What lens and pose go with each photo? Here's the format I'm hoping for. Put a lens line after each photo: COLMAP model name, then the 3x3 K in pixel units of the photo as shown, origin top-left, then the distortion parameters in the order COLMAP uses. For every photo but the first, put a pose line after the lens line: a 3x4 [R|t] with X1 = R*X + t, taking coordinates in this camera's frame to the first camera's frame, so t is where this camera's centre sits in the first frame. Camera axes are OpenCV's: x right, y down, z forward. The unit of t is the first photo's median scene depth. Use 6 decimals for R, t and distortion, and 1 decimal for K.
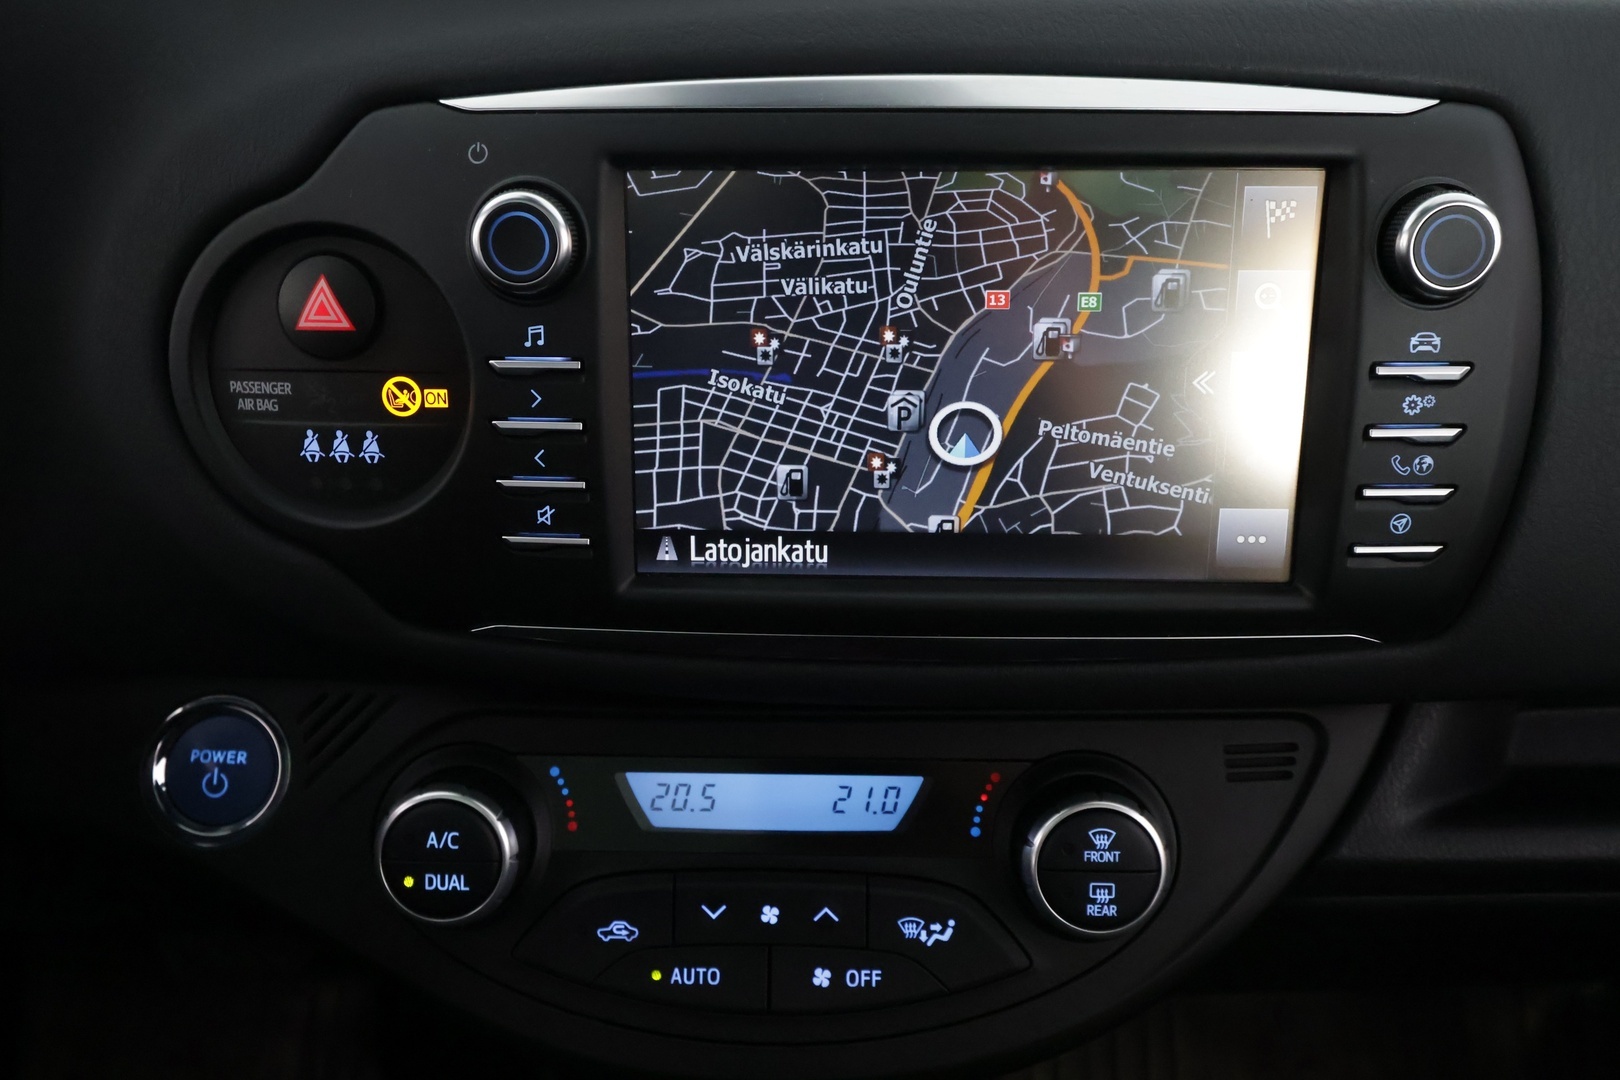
lens RADIAL K [[1375.0, 0, 810.4], [0, 1375.0, 546.9], [0, 0, 1]] dist [0.024118, 0.000101]
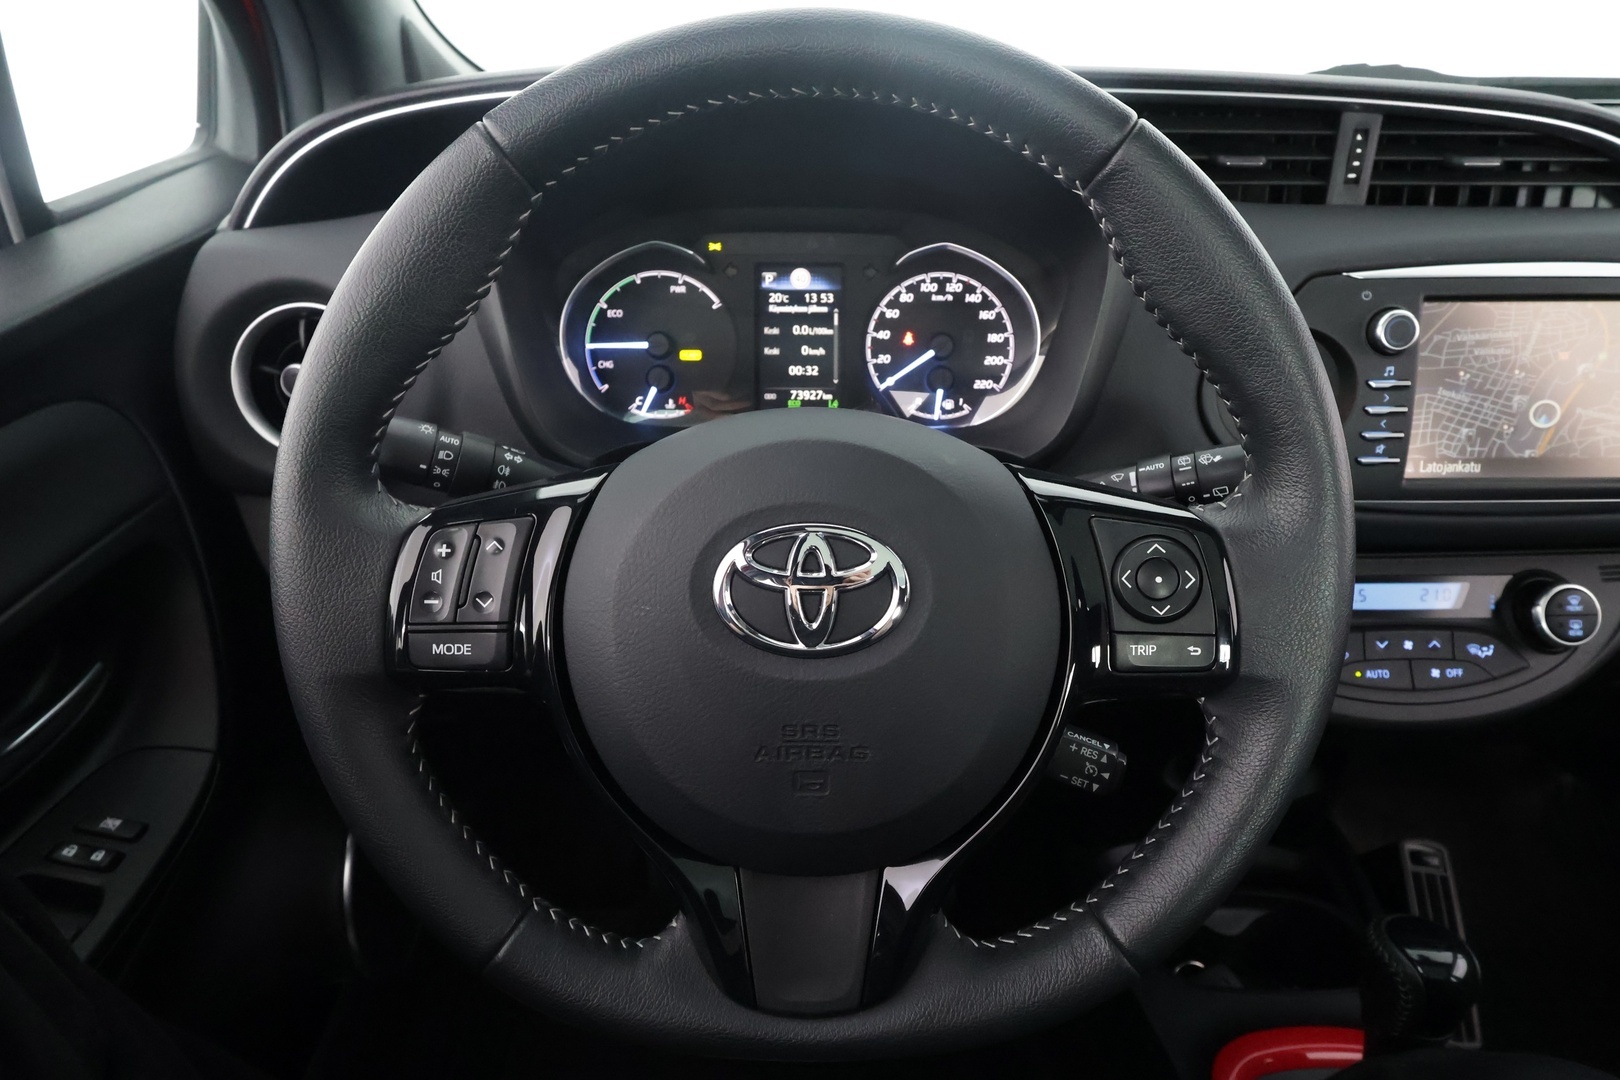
lens RADIAL K [[981.7, 0, 795.5], [0, 981.7, 538.0], [0, 0, 1]] dist [0.000628, -0.000287]
pose [[0.999119, -0.013994, 0.039555, -1.217173], [0.016485, 0.997854, -0.063371, 0.210625], [-0.038583, 0.063968, 0.997206, -0.591180]]
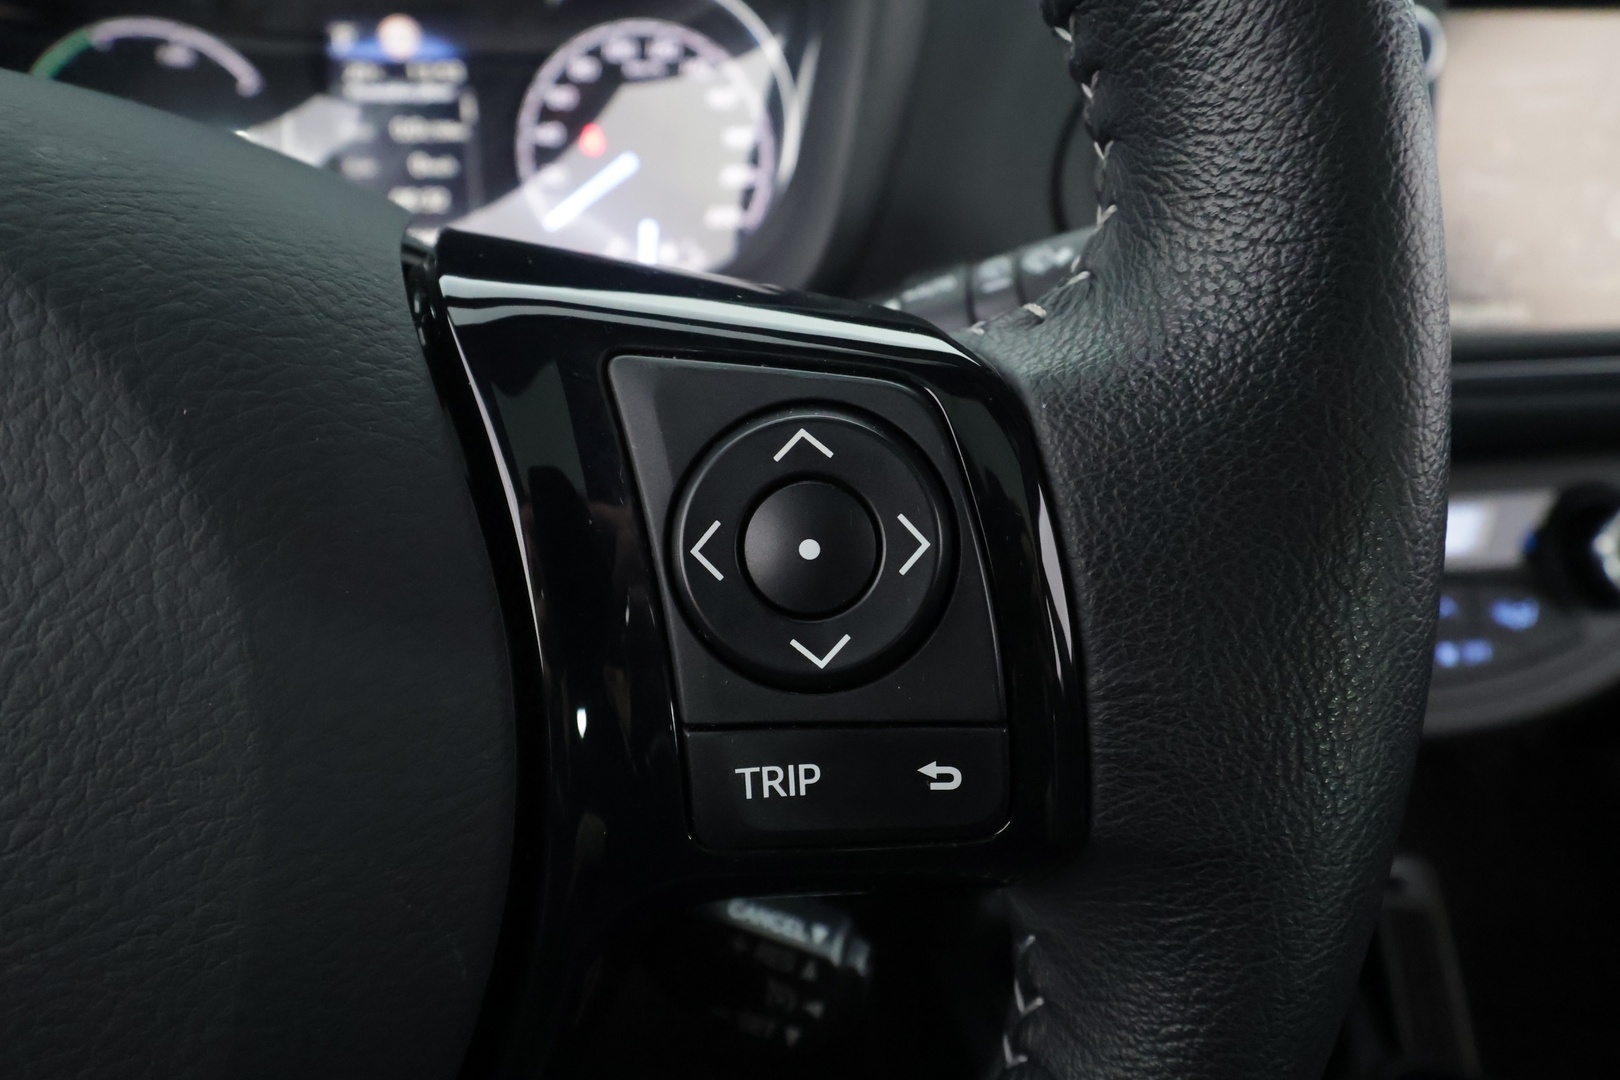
lens RADIAL K [[981.7, 0, 806.0], [0, 981.7, 533.2], [0, 0, 1]] dist [0.000628, -0.000287]
pose [[0.991709, -0.061532, 0.112815, -0.827889], [0.063606, 0.997864, -0.014878, 0.194275], [-0.111659, 0.021931, 0.993505, 0.129045]]
